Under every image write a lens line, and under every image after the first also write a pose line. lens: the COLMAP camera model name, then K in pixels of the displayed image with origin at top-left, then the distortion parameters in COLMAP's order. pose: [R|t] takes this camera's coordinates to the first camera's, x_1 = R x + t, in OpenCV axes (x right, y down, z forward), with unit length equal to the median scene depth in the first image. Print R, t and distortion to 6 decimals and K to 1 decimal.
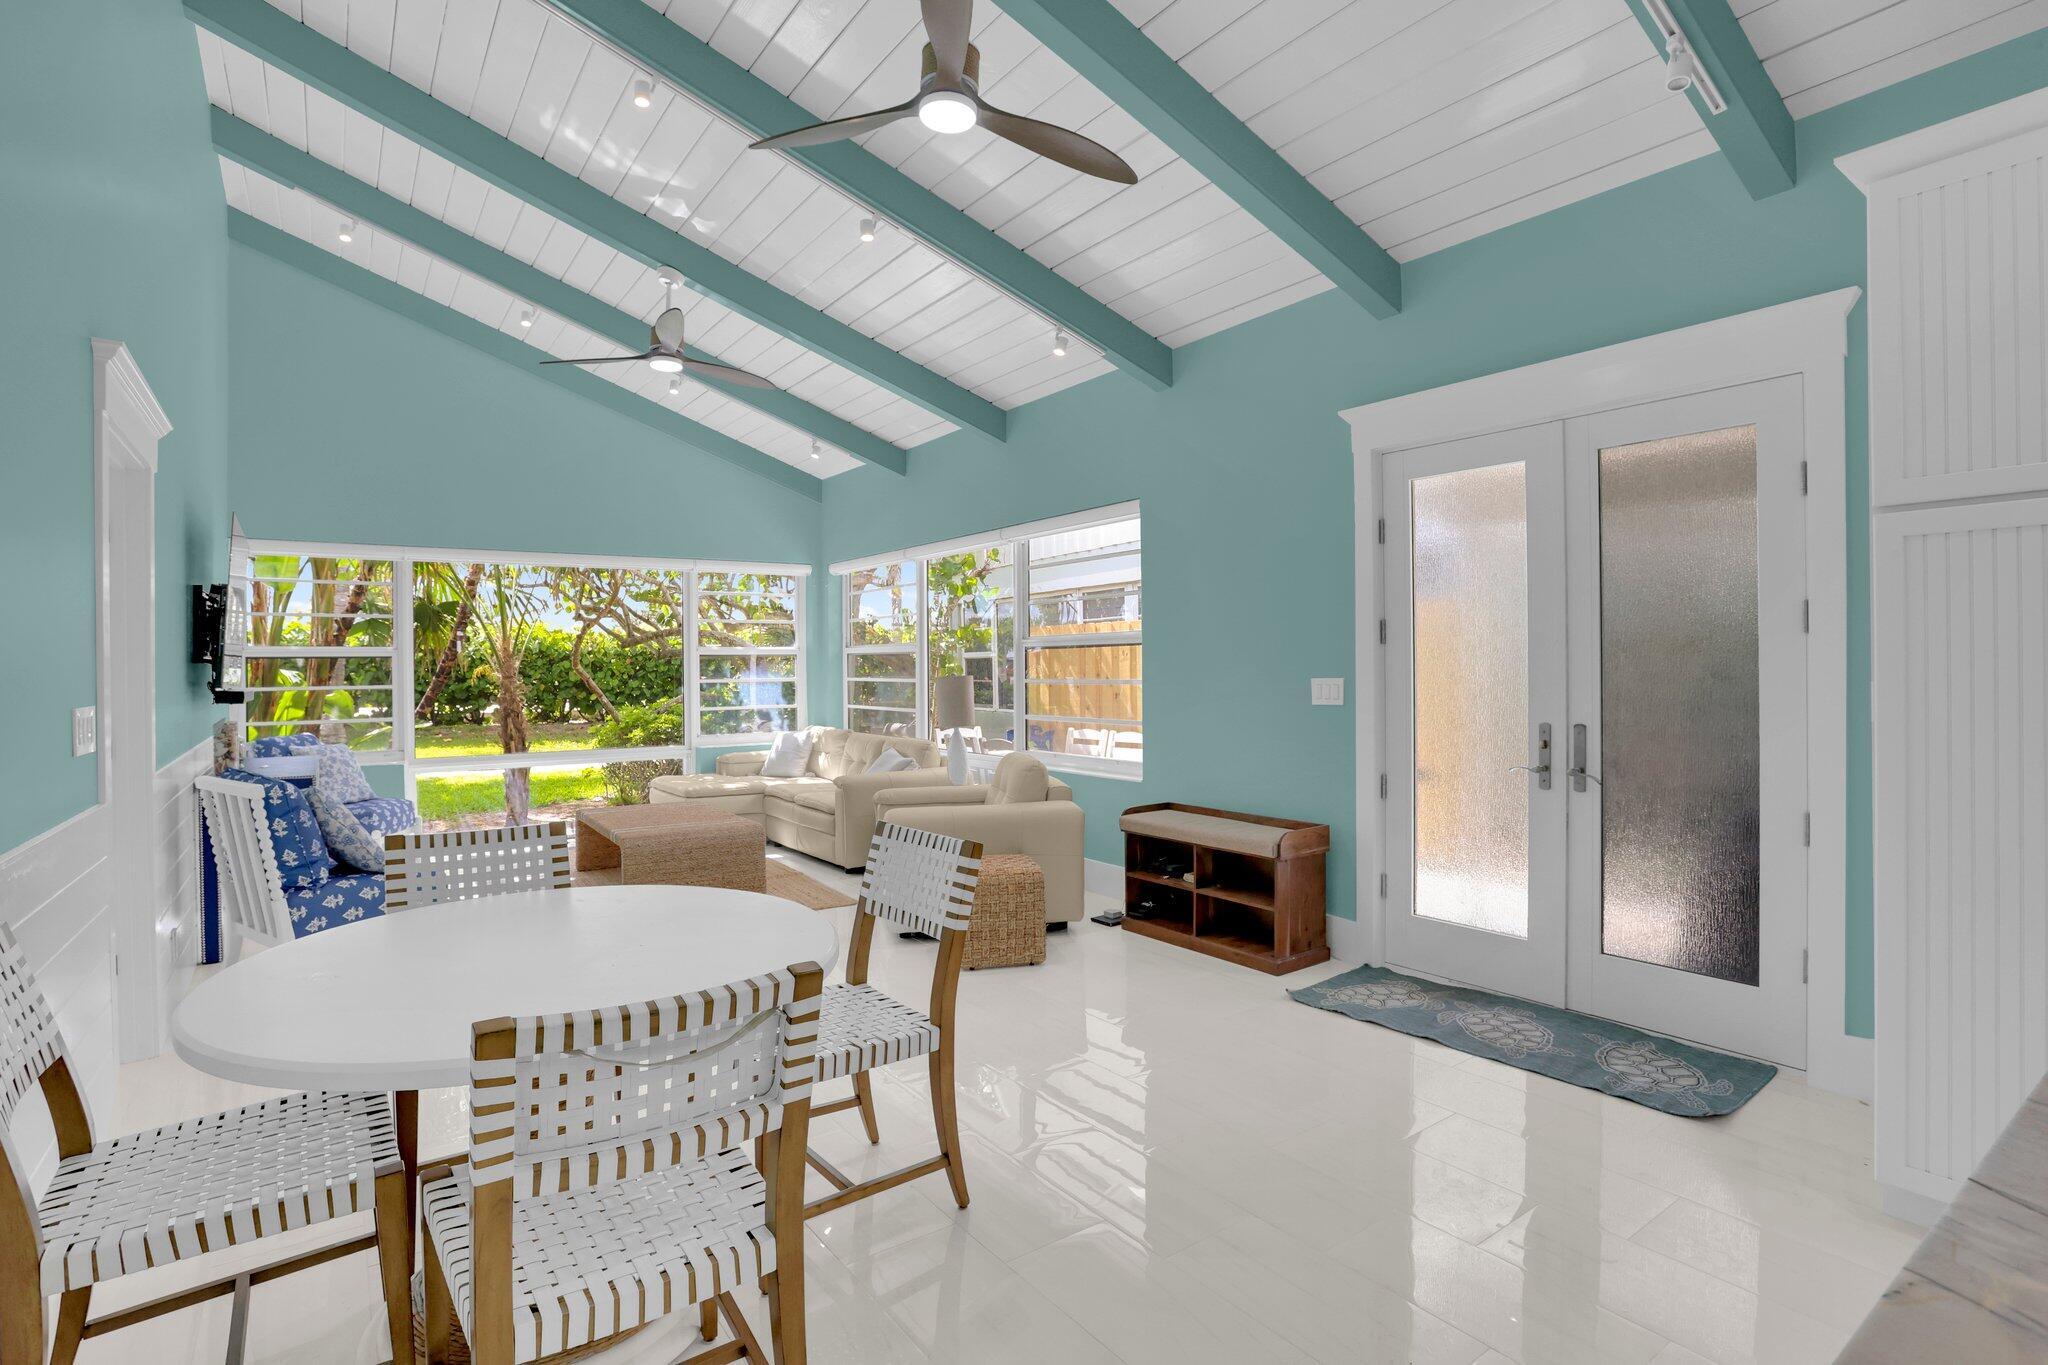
lens RADIAL K [[982.9, 0, 1016.9], [0, 982.9, 673.1], [0, 0, 1]] dist [-0.092237, 0.043195]
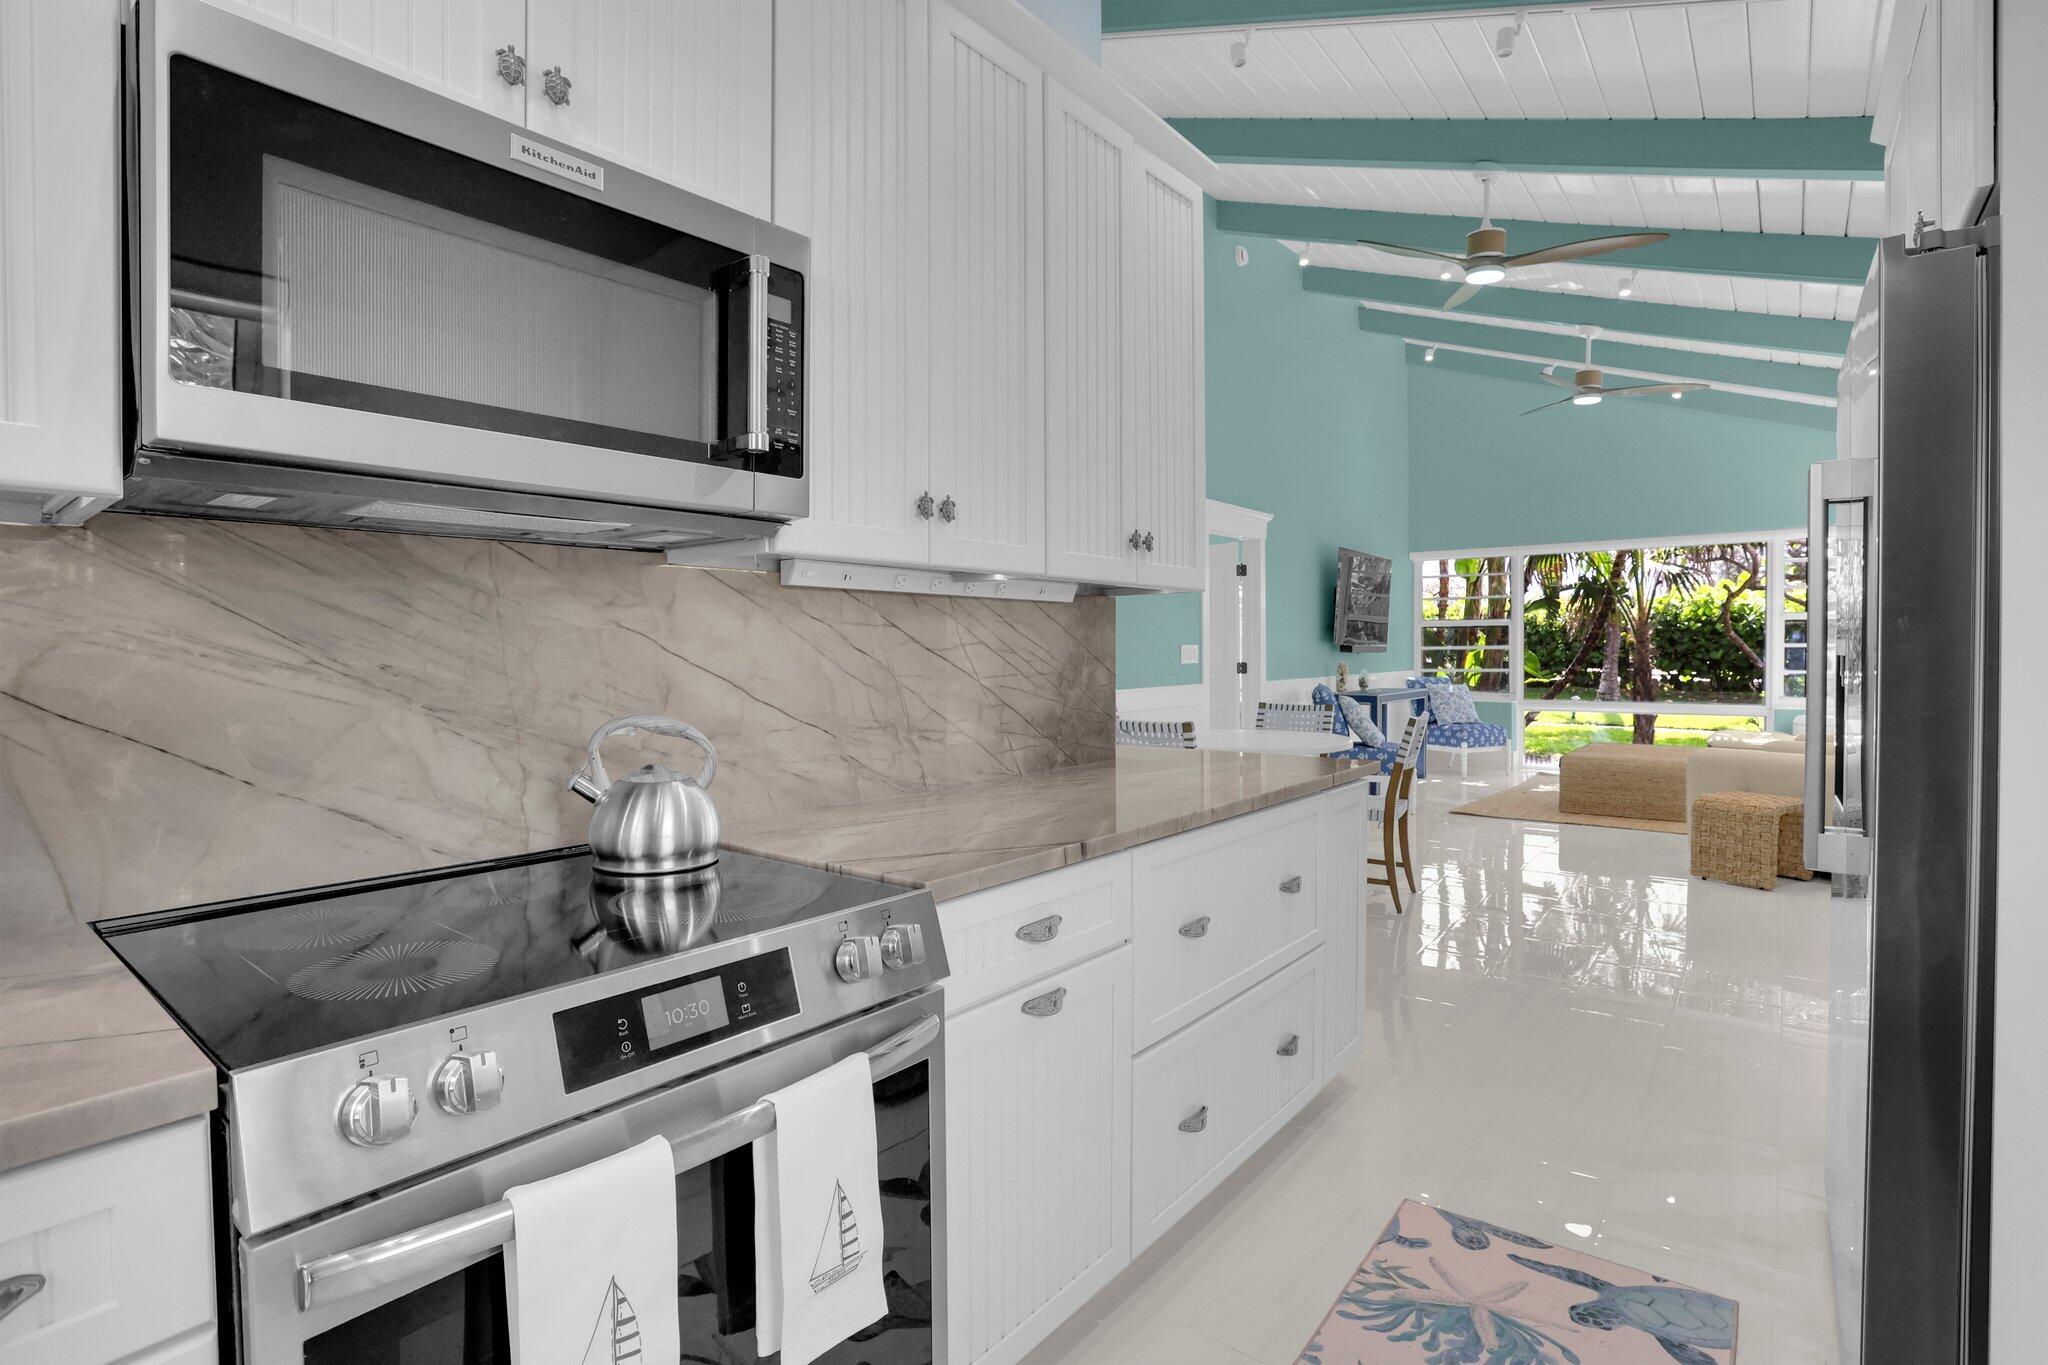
lens RADIAL K [[998.0, 0, 1018.5], [0, 998.0, 669.7], [0, 0, 1]] dist [-0.081408, 0.036428]
pose [[0.275324, 0.028135, -0.960940, 0.473226], [-0.004995, 0.999600, 0.027835, 0.009405], [0.961339, -0.002863, 0.275354, -0.077391]]
